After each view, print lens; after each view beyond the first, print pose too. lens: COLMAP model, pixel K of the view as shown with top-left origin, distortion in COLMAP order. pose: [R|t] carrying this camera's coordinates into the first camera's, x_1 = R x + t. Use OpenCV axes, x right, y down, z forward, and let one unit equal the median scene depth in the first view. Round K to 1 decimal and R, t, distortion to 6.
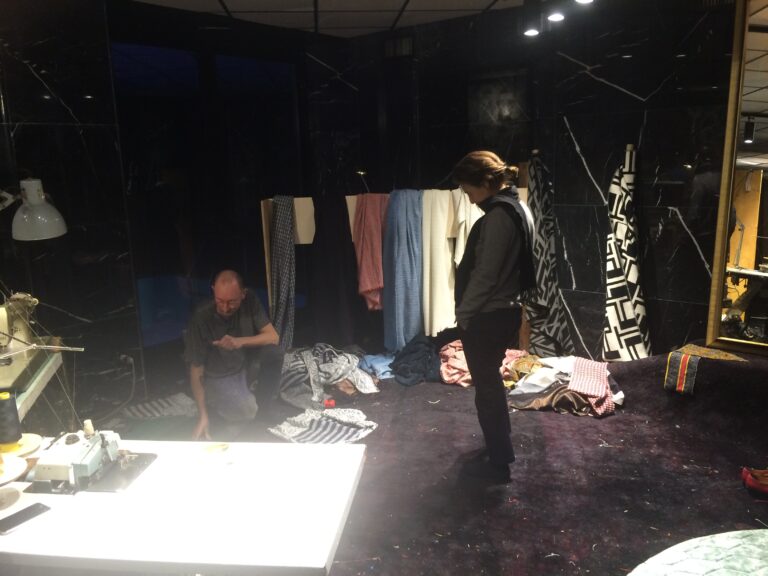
lens RADIAL K [[649.1, 0, 385.1], [0, 649.1, 290.3], [0, 0, 1]] dist [0.008400, -0.006265]
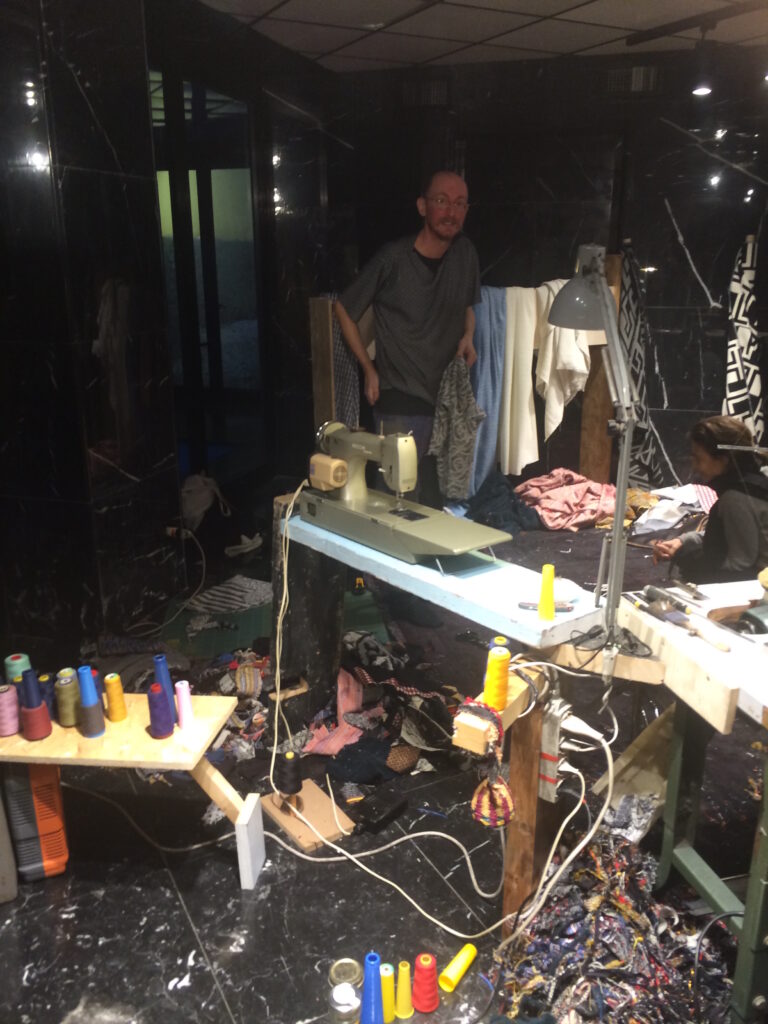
lens RADIAL K [[865.5, 0, 386.1], [0, 865.5, 510.9], [0, 0, 1]] dist [0.008400, -0.006265]
pose [[0.930156, -0.080544, 0.358221, -0.512649], [0.050598, 0.994453, 0.092214, 0.009963], [-0.363661, -0.067649, 0.929072, 0.076185]]
